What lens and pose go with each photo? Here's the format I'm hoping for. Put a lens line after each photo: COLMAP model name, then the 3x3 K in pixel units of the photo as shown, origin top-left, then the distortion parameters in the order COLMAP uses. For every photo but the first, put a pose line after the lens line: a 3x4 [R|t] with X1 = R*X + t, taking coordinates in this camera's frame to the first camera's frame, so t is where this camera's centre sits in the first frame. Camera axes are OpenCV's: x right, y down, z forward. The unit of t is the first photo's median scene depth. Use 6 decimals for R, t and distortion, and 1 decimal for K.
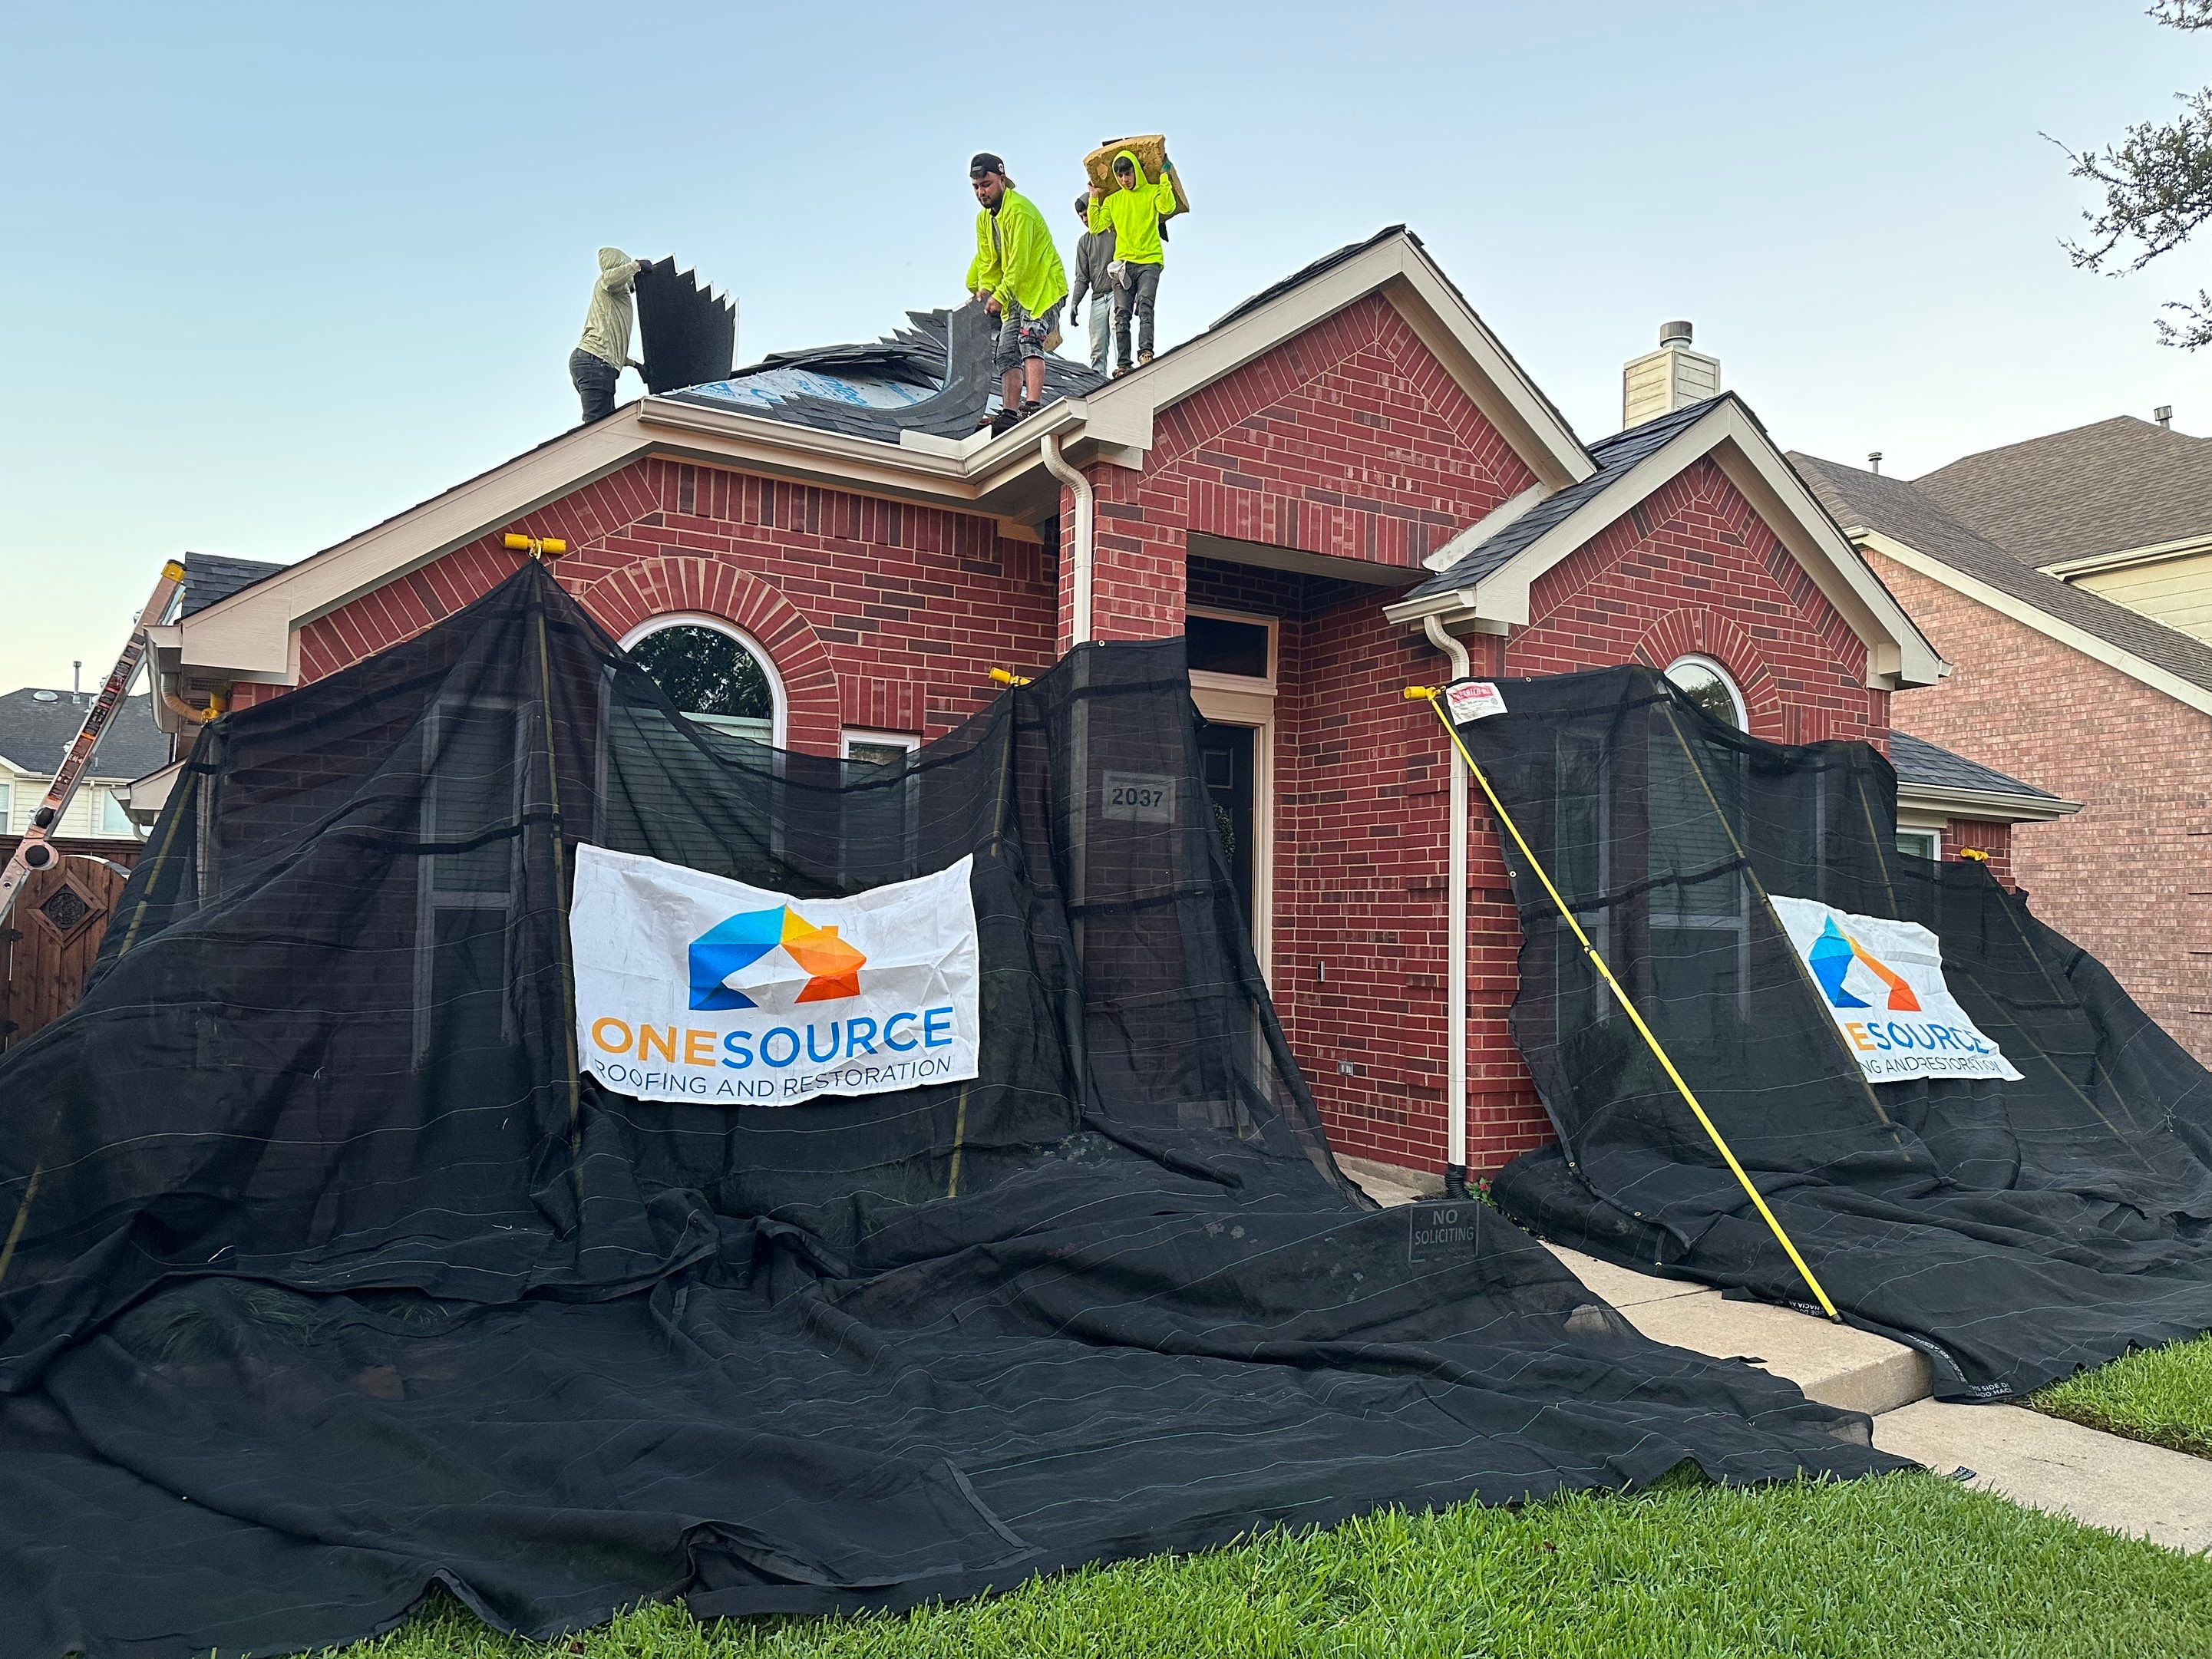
lens RADIAL K [[1574.4, 0, 1083.1], [0, 1574.4, 868.7], [0, 0, 1]] dist [0.027550, -0.002438]
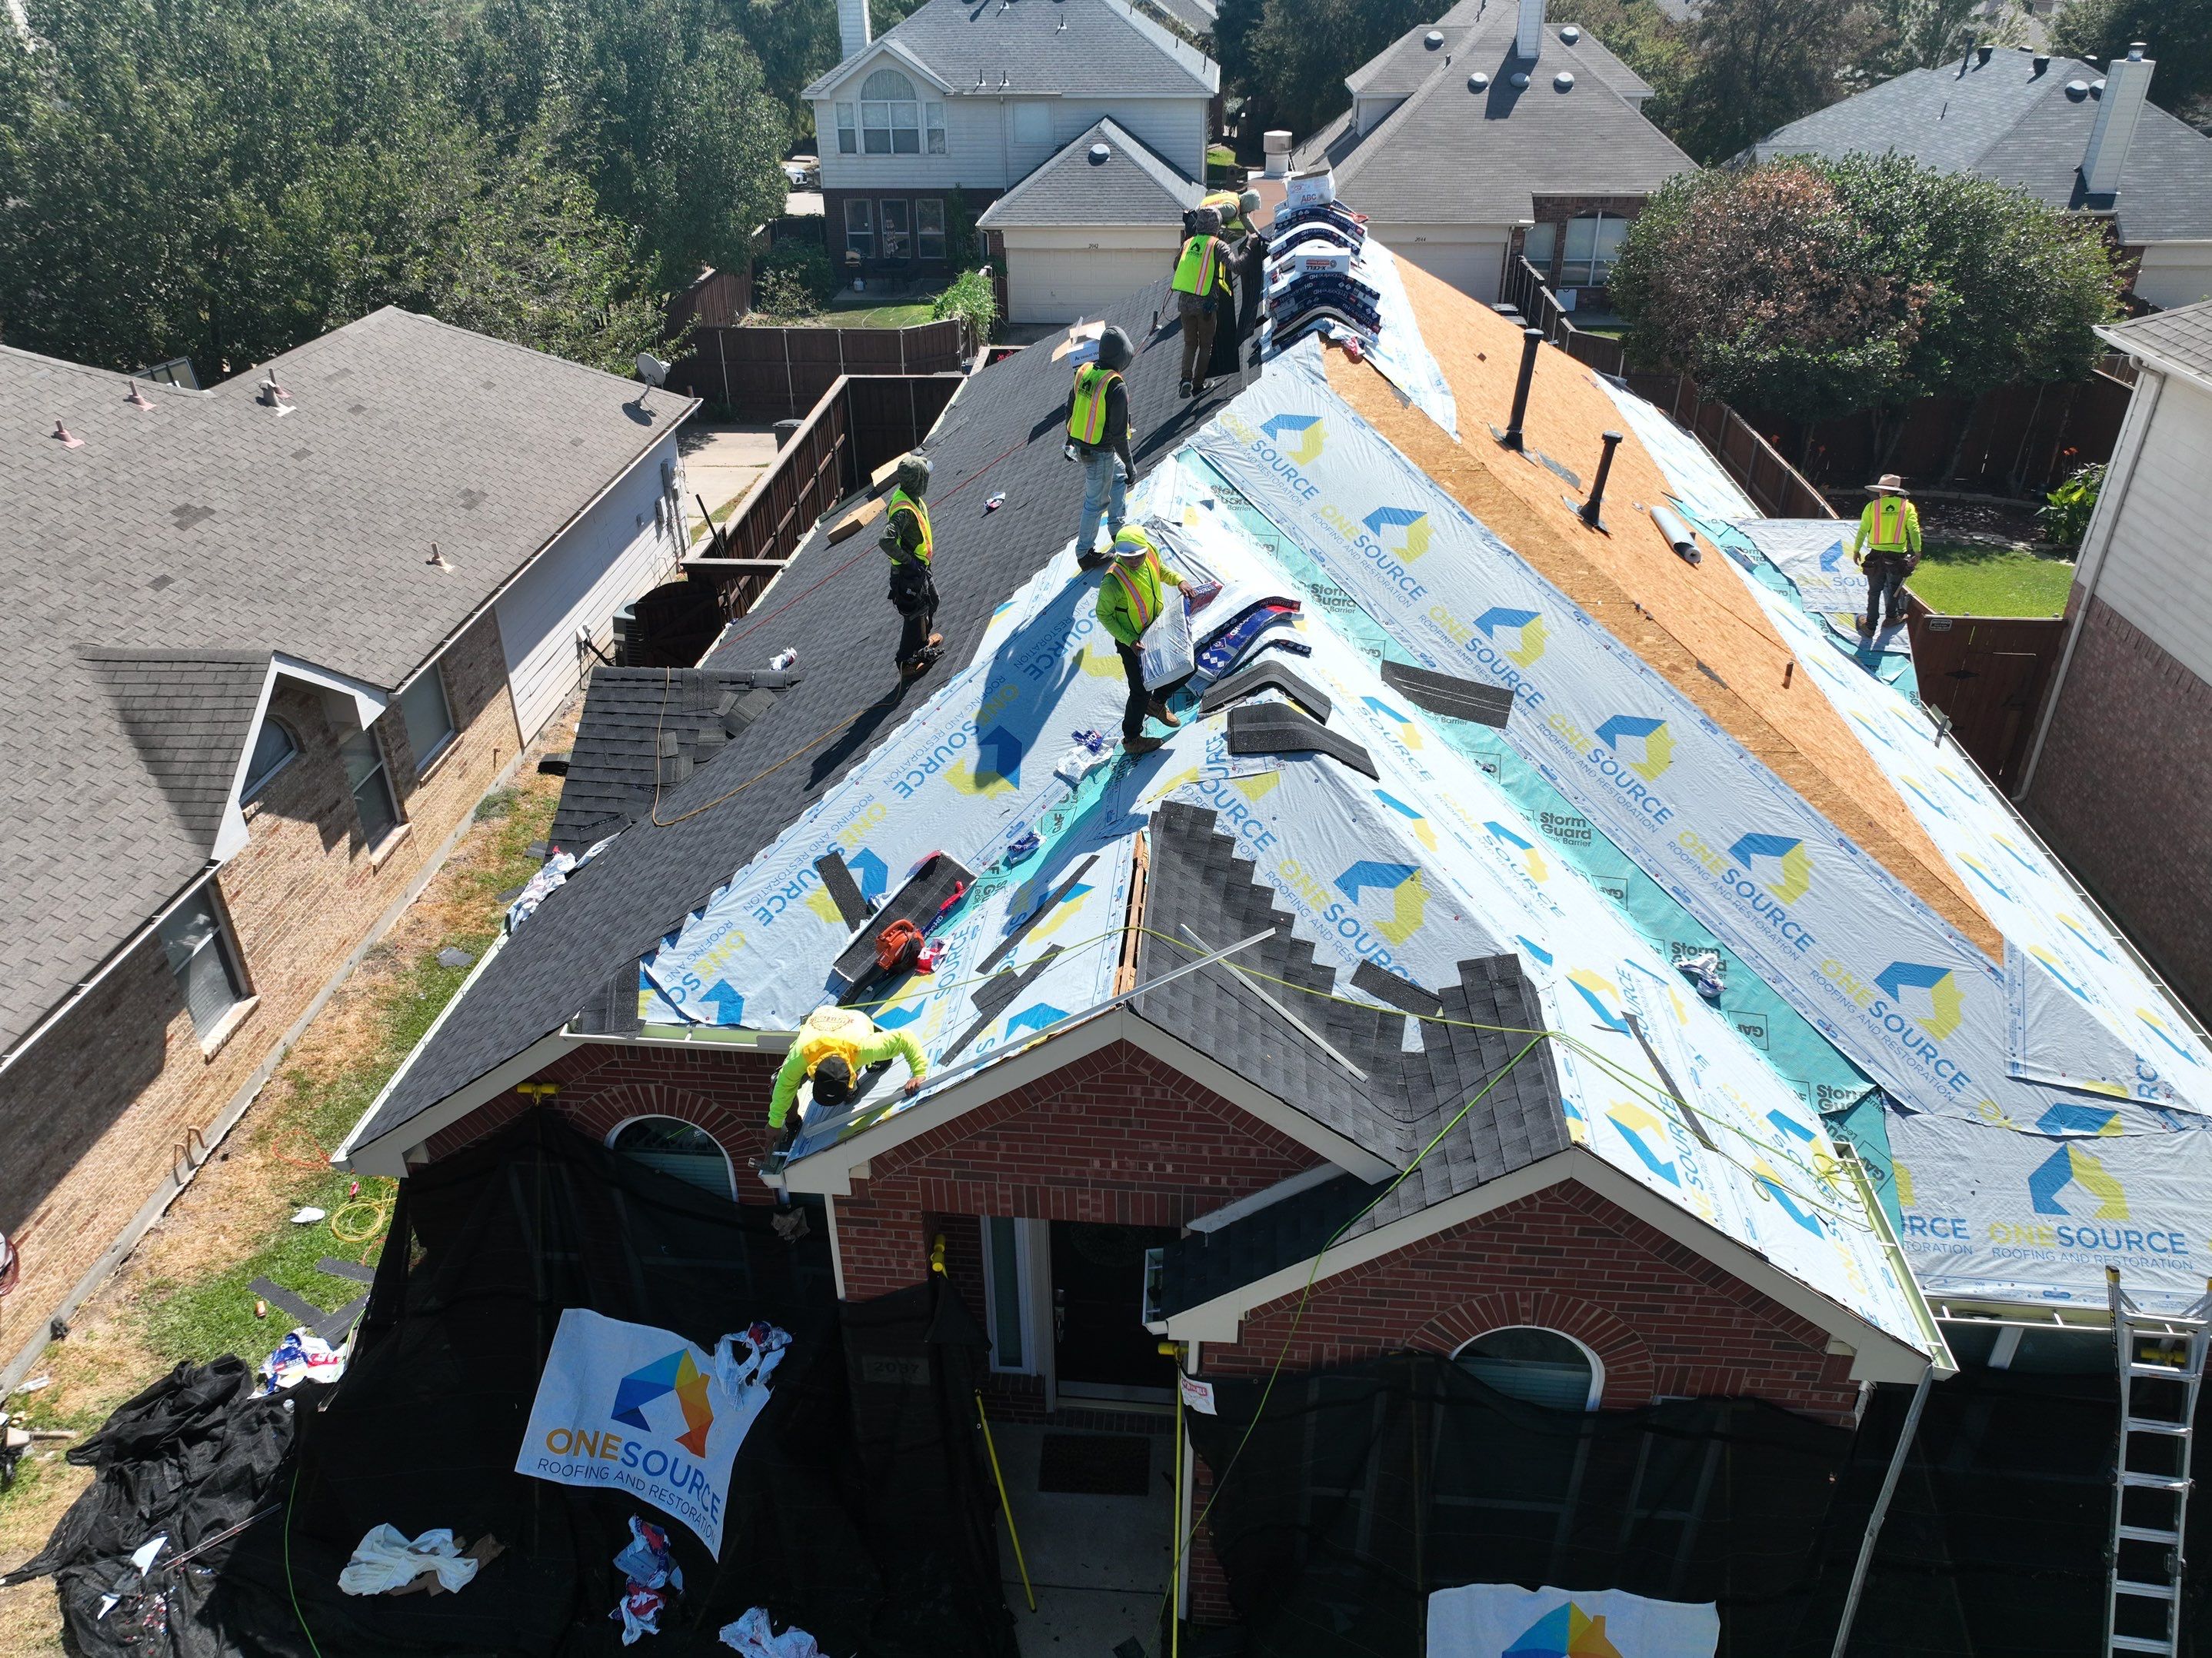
lens RADIAL K [[1574.4, 0, 1112.8], [0, 1574.4, 827.6], [0, 0, 1]] dist [0.027550, -0.002438]
pose [[0.809578, 0.277799, -0.517118, 0.666707], [0.044725, 0.849180, 0.526205, -1.004703], [0.585306, -0.449133, 0.675053, 0.391764]]
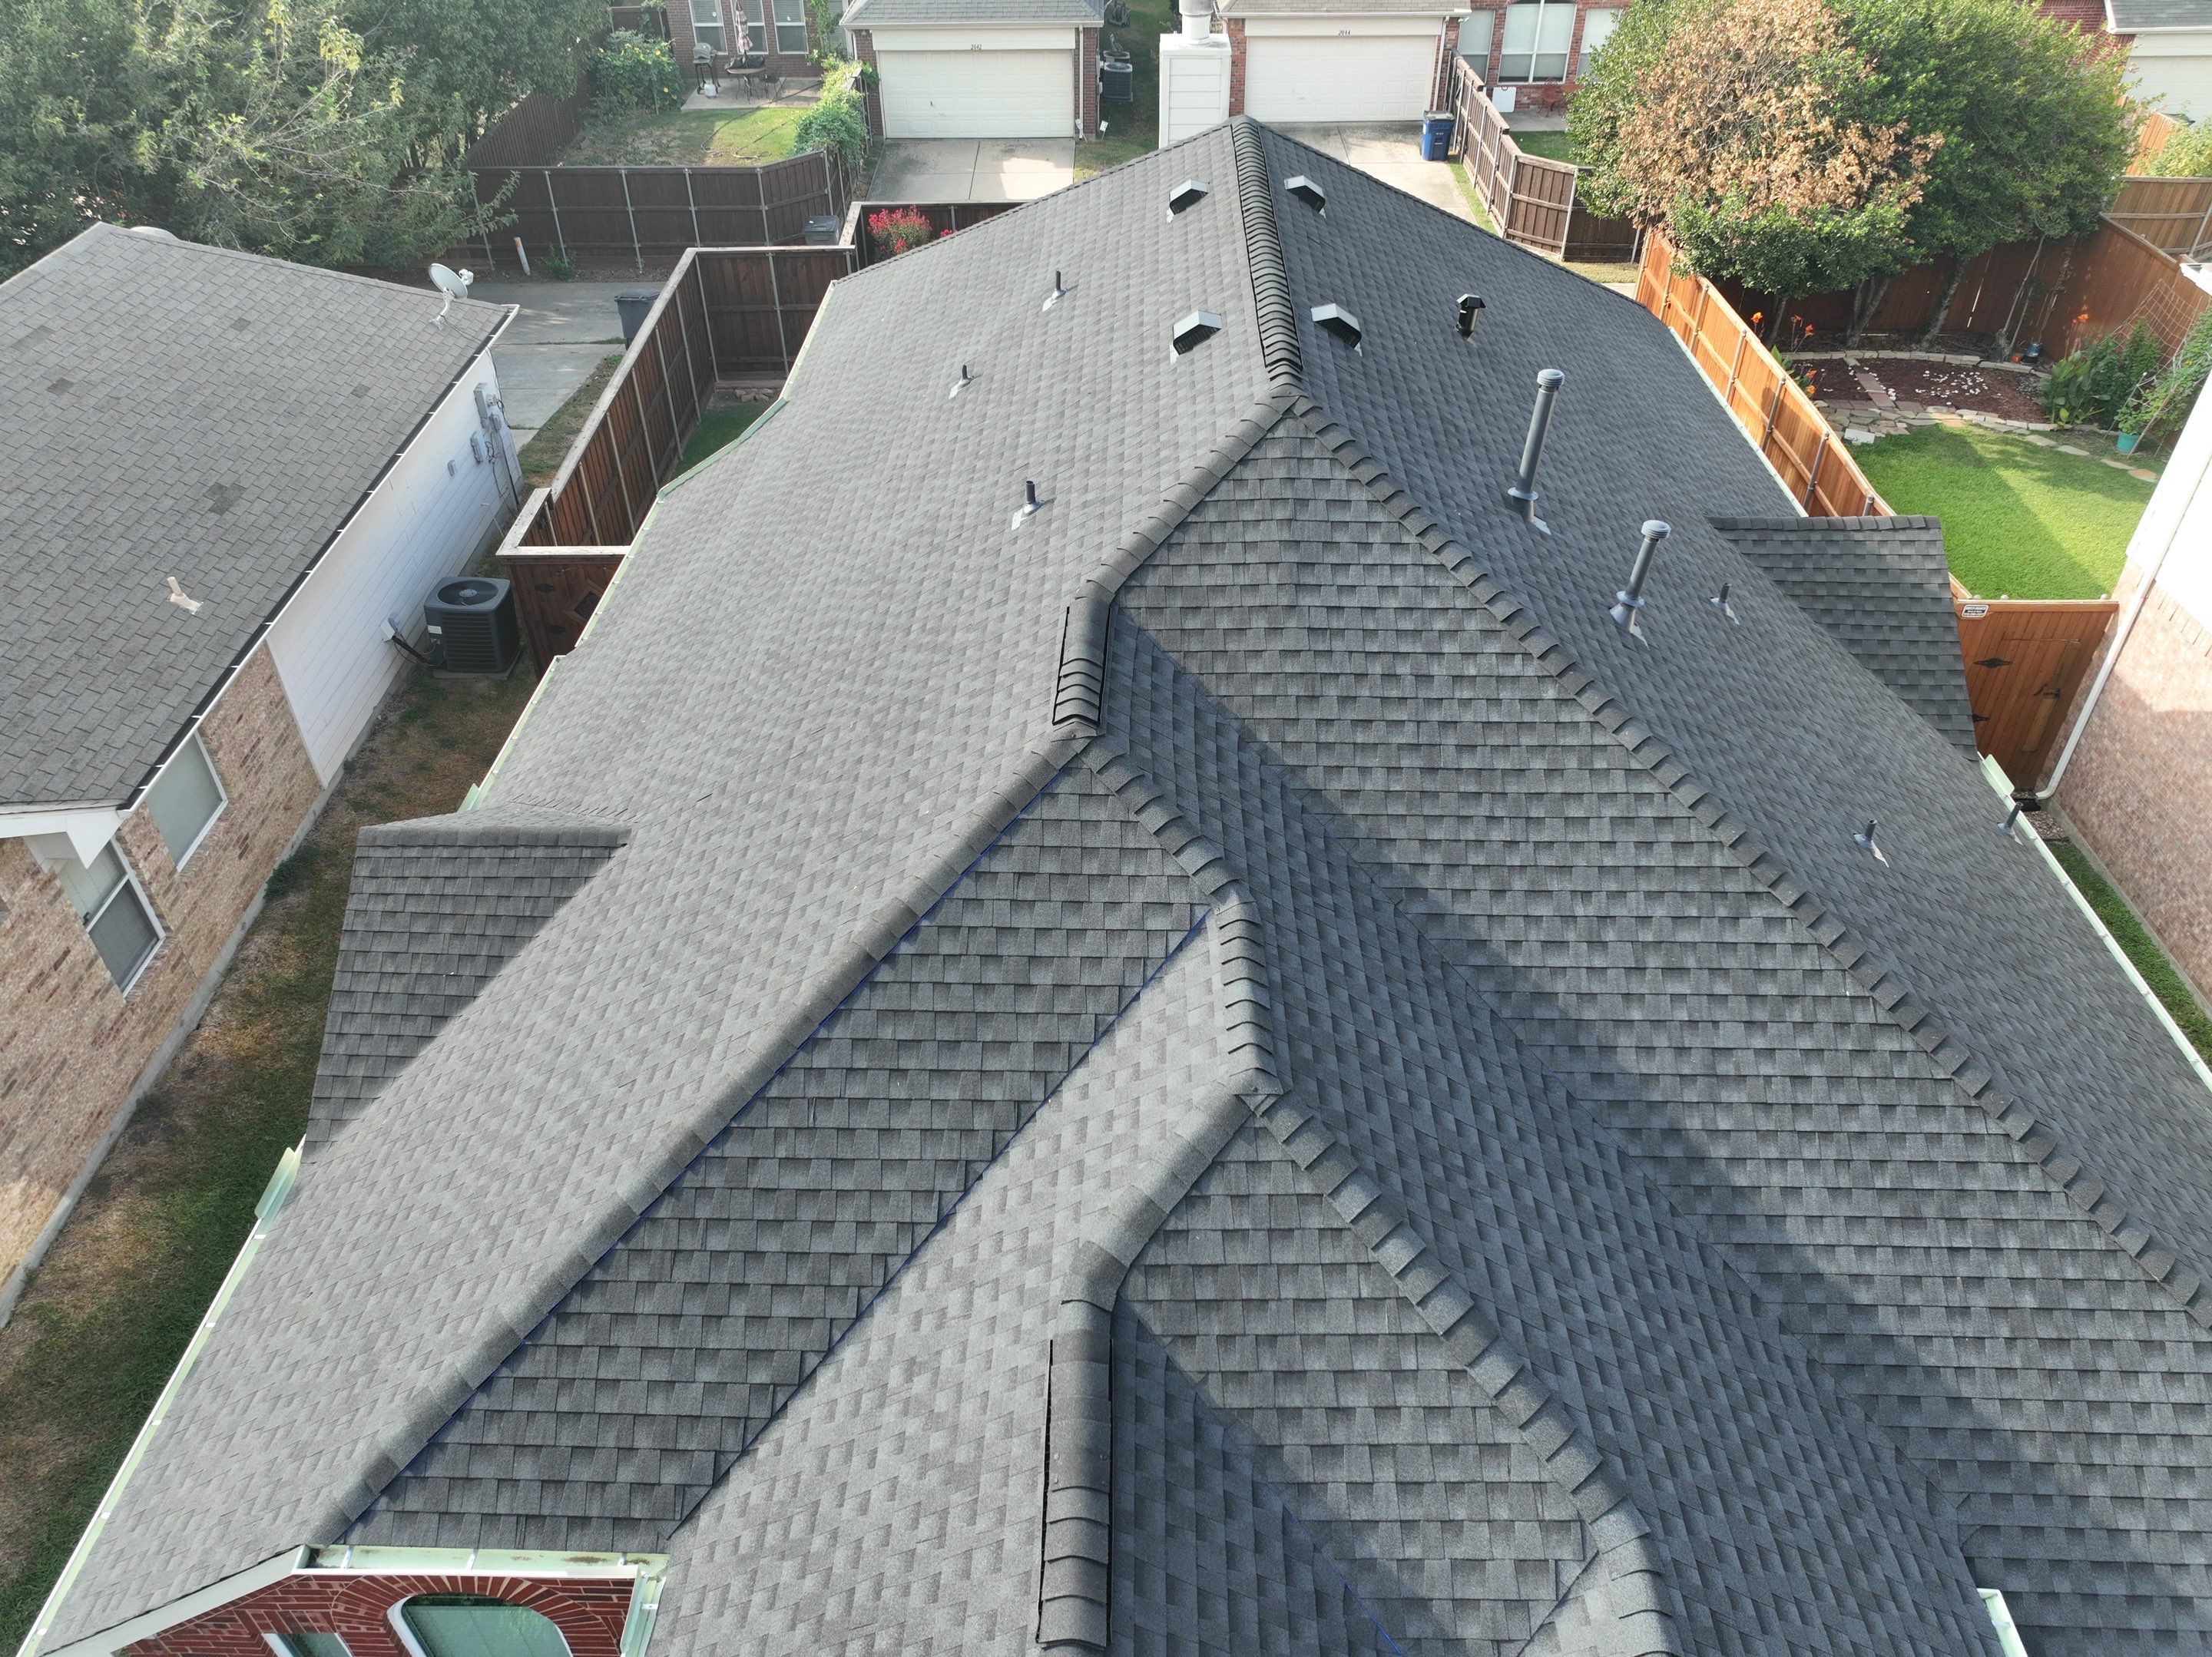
lens RADIAL K [[1574.3, 0, 1115.6], [0, 1574.3, 831.8], [0, 0, 1]] dist [0.027550, -0.002438]
pose [[0.847297, 0.316177, -0.426756, 0.358311], [0.040841, 0.762336, 0.645892, -1.125396], [0.529547, -0.564691, 0.633011, 0.828522]]
